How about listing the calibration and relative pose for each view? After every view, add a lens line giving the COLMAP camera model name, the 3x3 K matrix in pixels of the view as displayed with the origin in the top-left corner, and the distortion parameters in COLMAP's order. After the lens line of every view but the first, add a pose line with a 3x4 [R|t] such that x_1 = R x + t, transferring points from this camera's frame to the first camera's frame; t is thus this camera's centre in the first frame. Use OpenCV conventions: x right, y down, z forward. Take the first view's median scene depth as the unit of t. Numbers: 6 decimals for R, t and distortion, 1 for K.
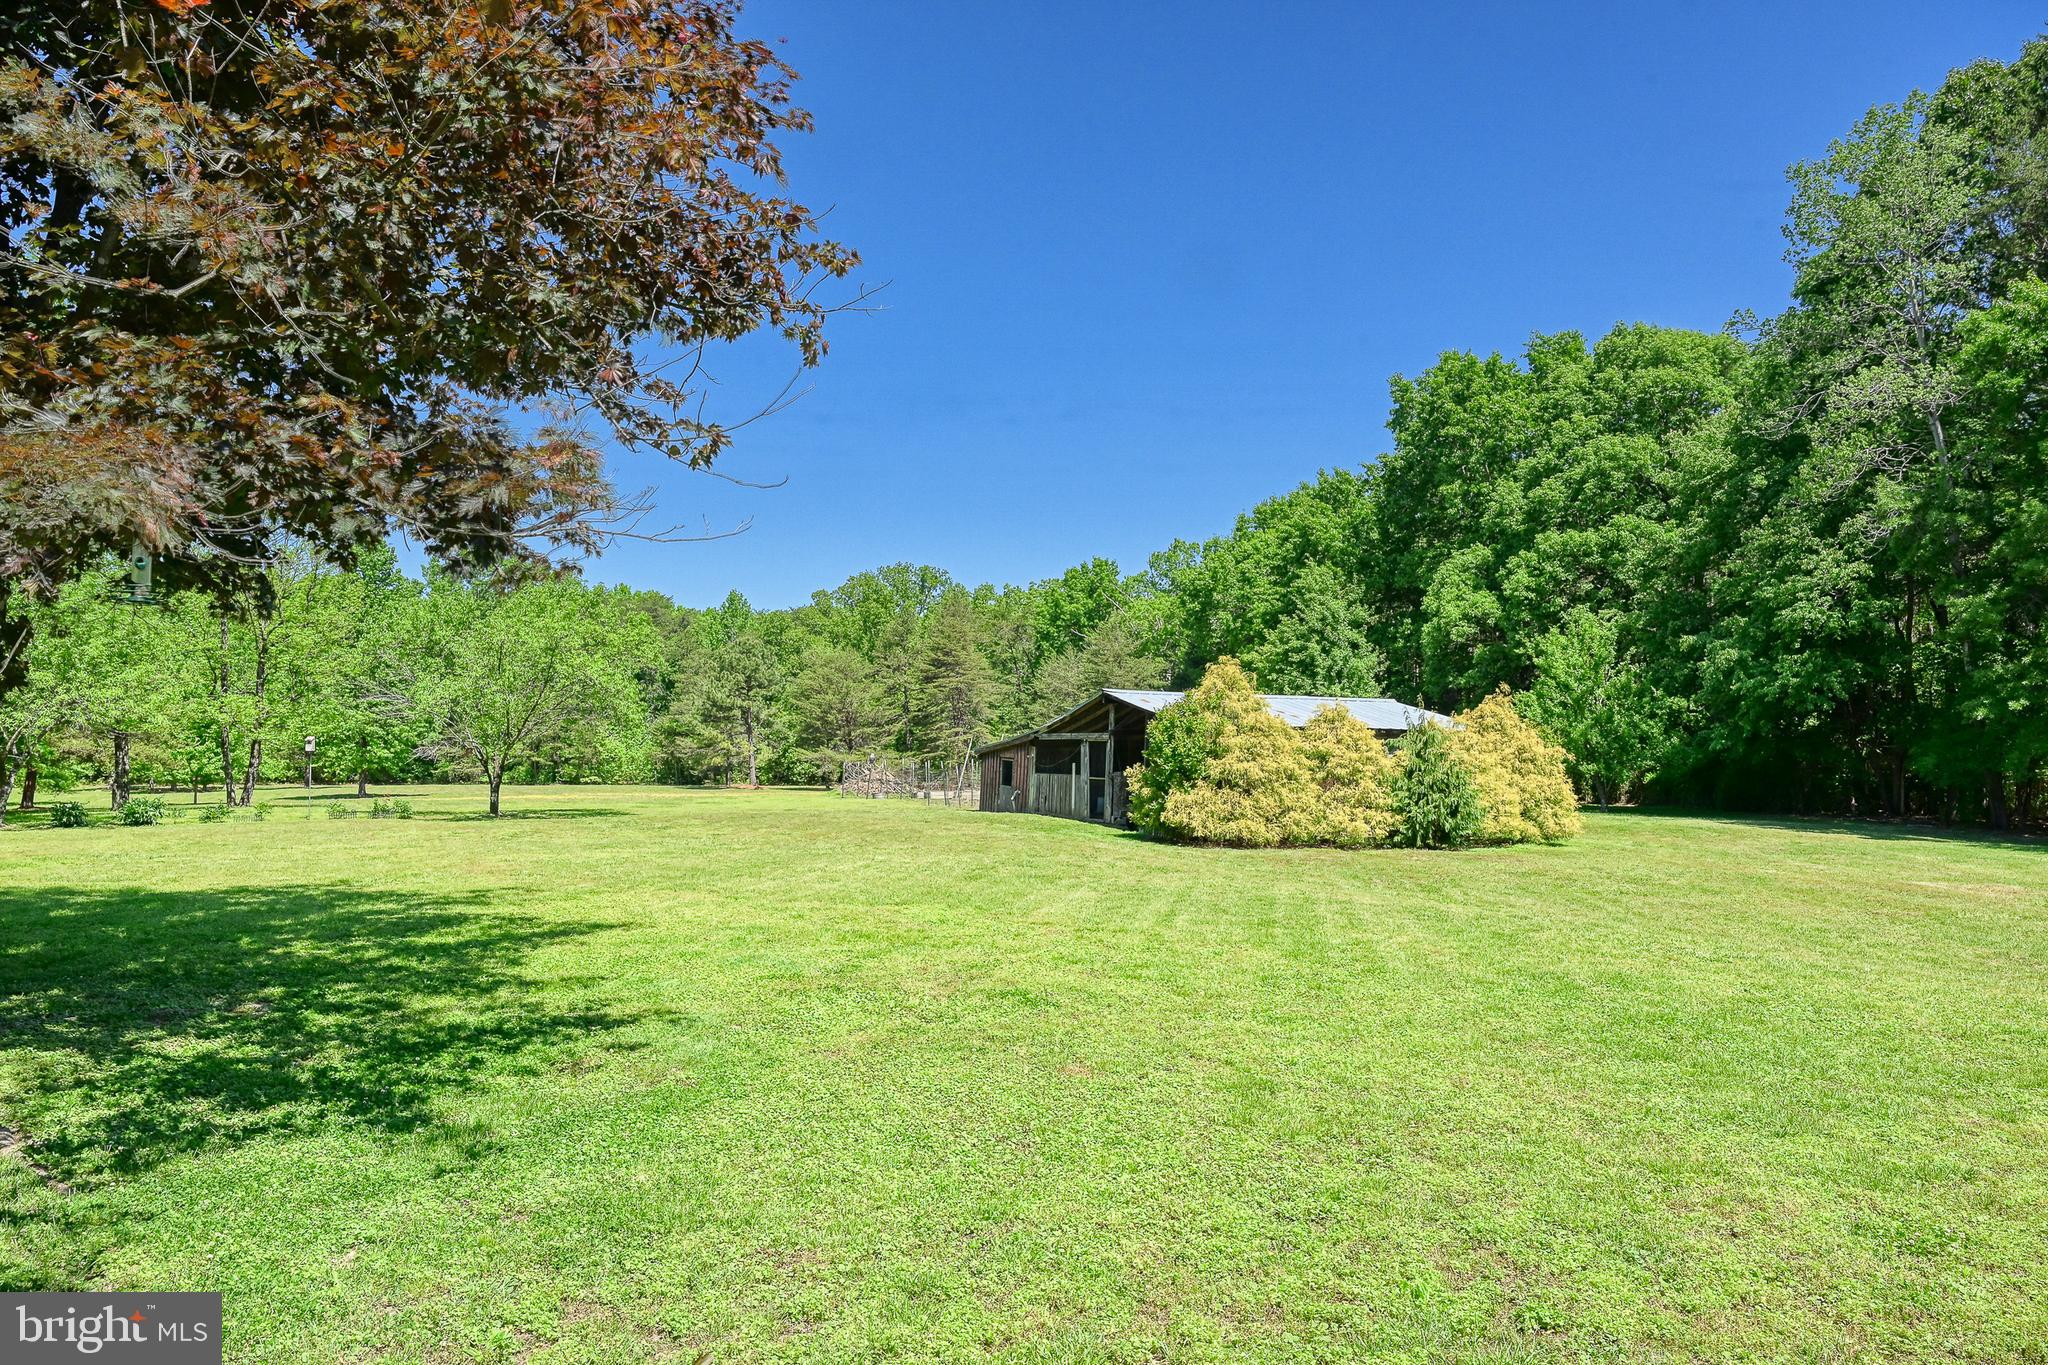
lens RADIAL K [[1371.9, 0, 1024.8], [0, 1371.9, 680.1], [0, 0, 1]] dist [-0.004157, 0.002572]
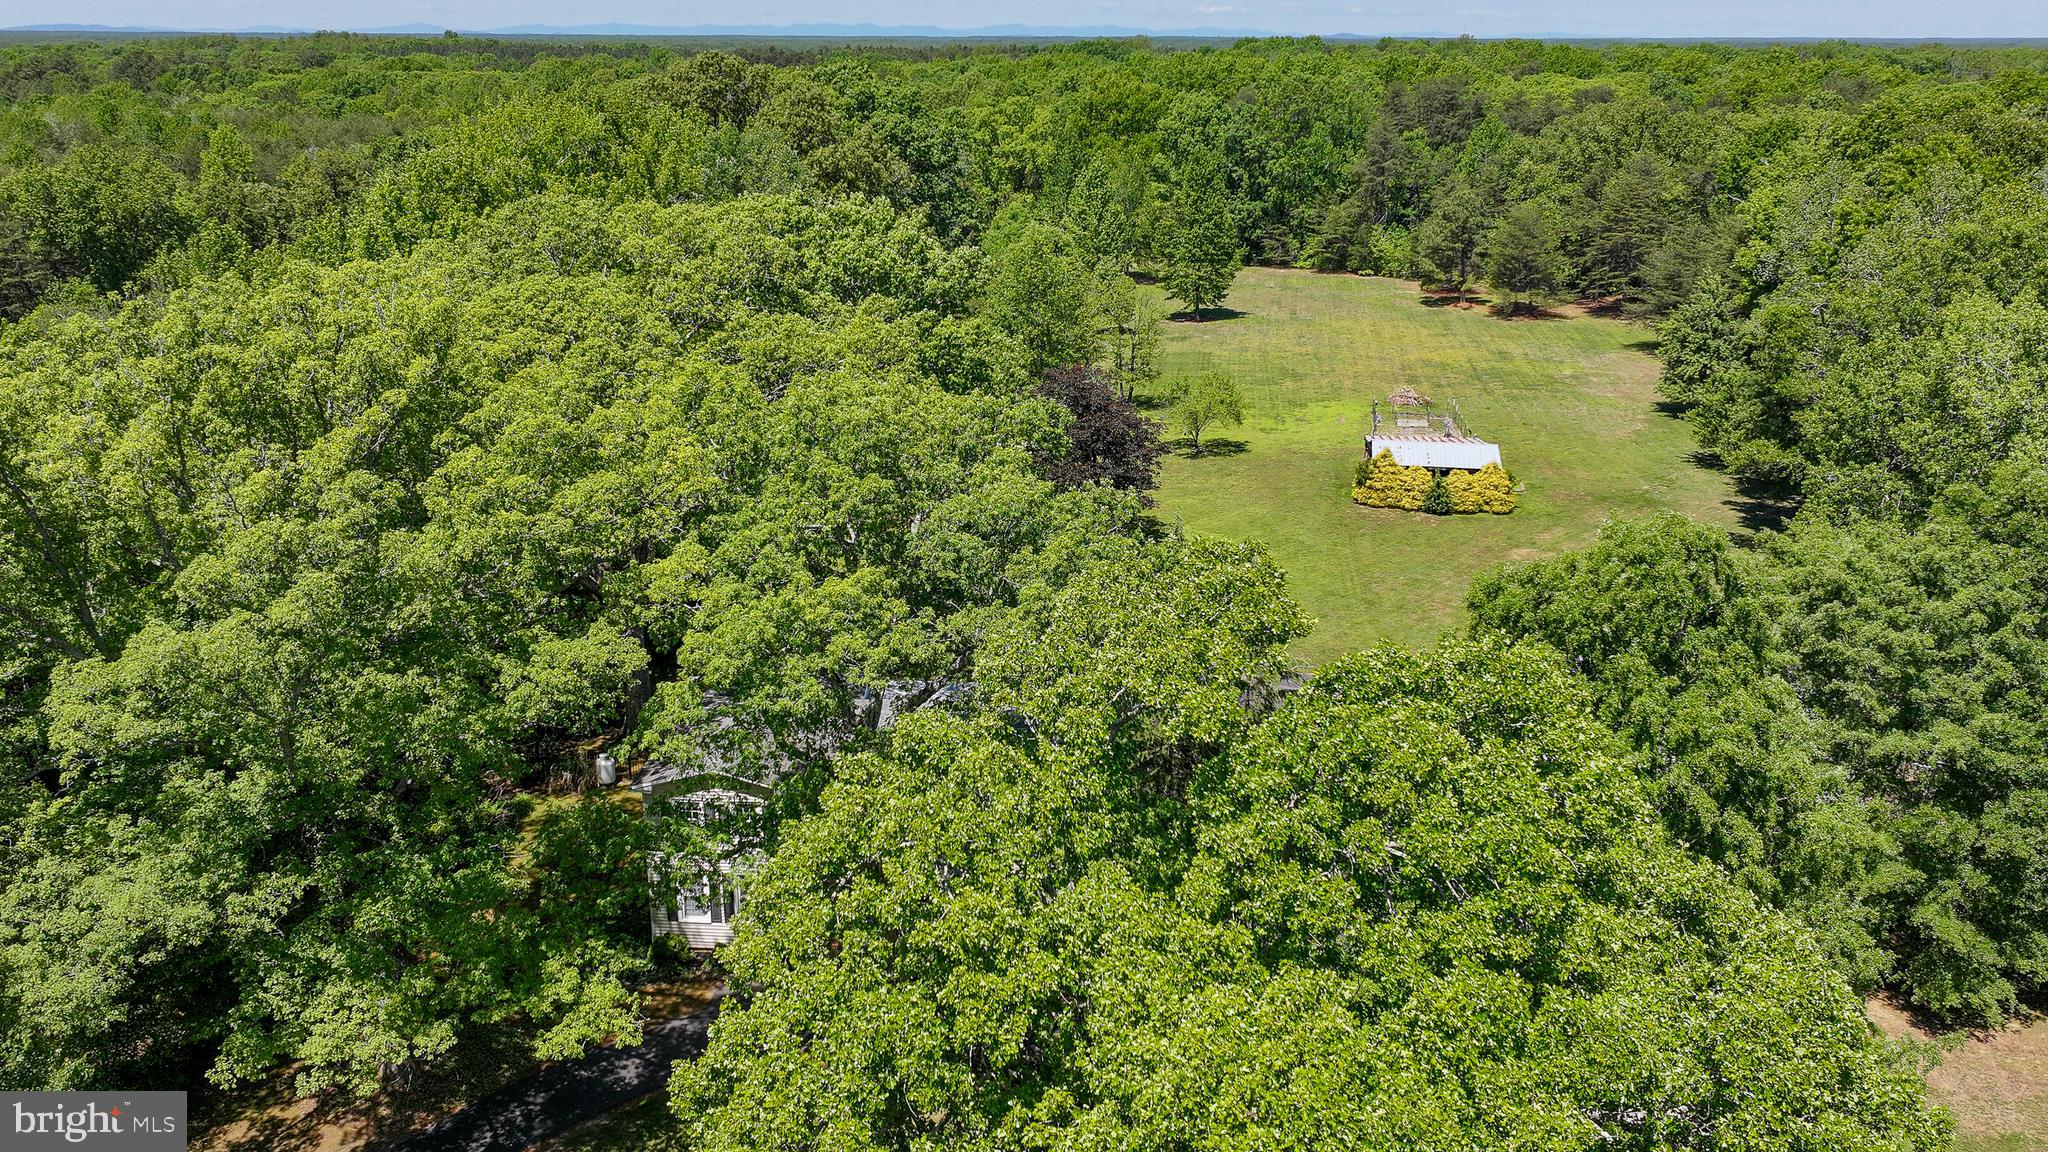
lens RADIAL K [[1698.9, 0, 1035.8], [0, 1698.9, 573.5], [0, 0, 1]] dist [0.000093, 0.000677]
pose [[0.834317, 0.157969, -0.528167, 0.498609], [0.040568, 0.937876, 0.344591, -0.353089], [0.549790, -0.308925, 0.776078, -0.817099]]
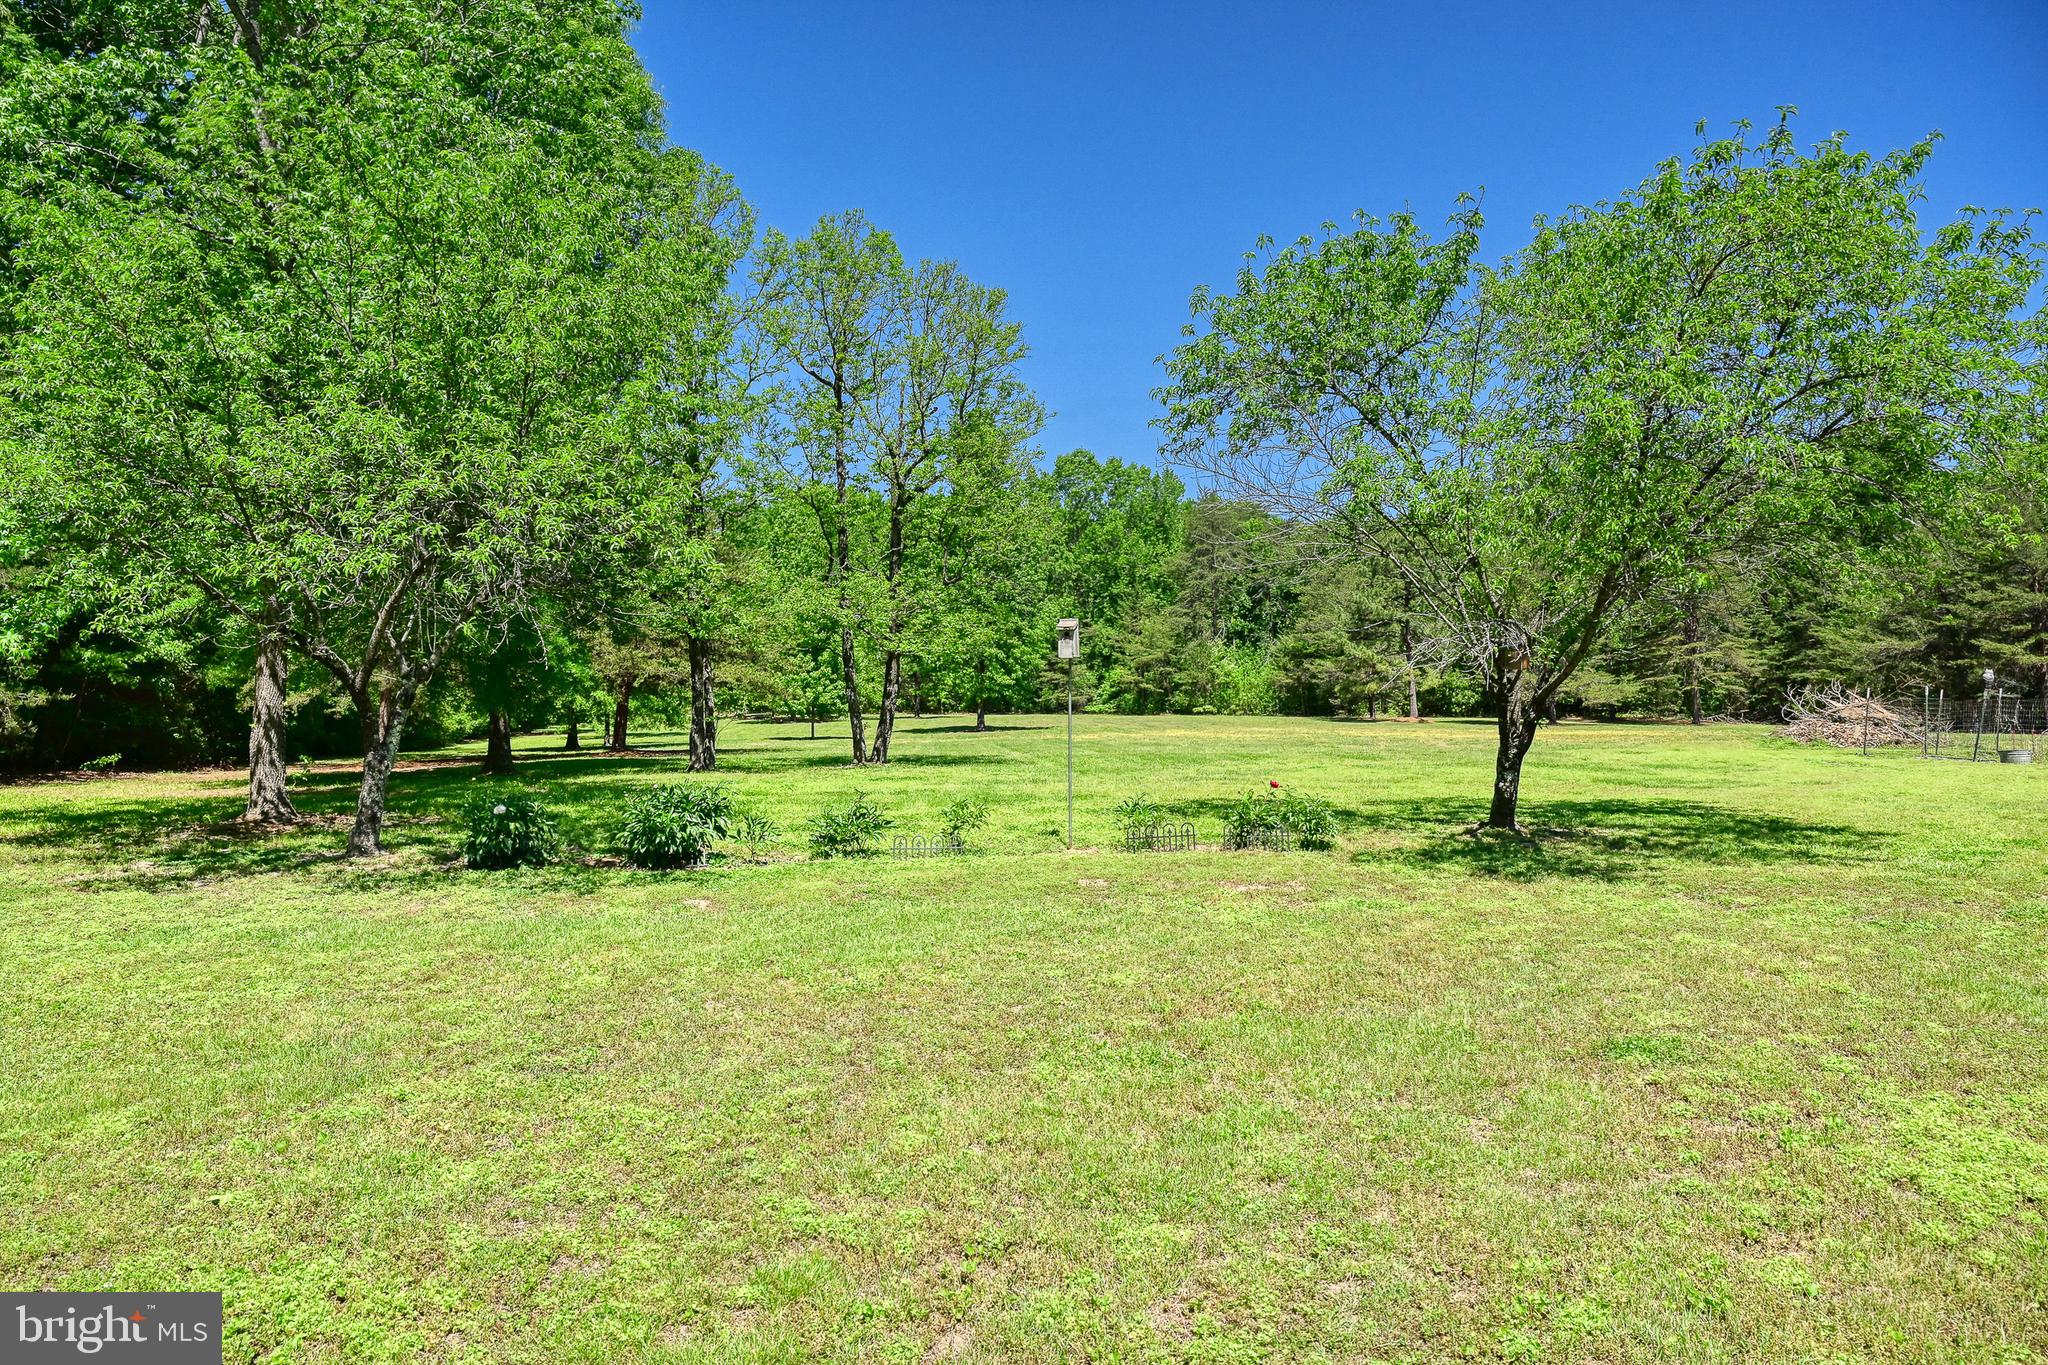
lens RADIAL K [[1371.9, 0, 1033.2], [0, 1371.9, 692.9], [0, 0, 1]] dist [-0.004157, 0.002572]
pose [[0.927080, -0.001618, -0.374859, -0.136849], [0.025140, 0.998008, 0.057867, 0.013531], [0.374019, -0.063071, 0.925274, 0.227899]]
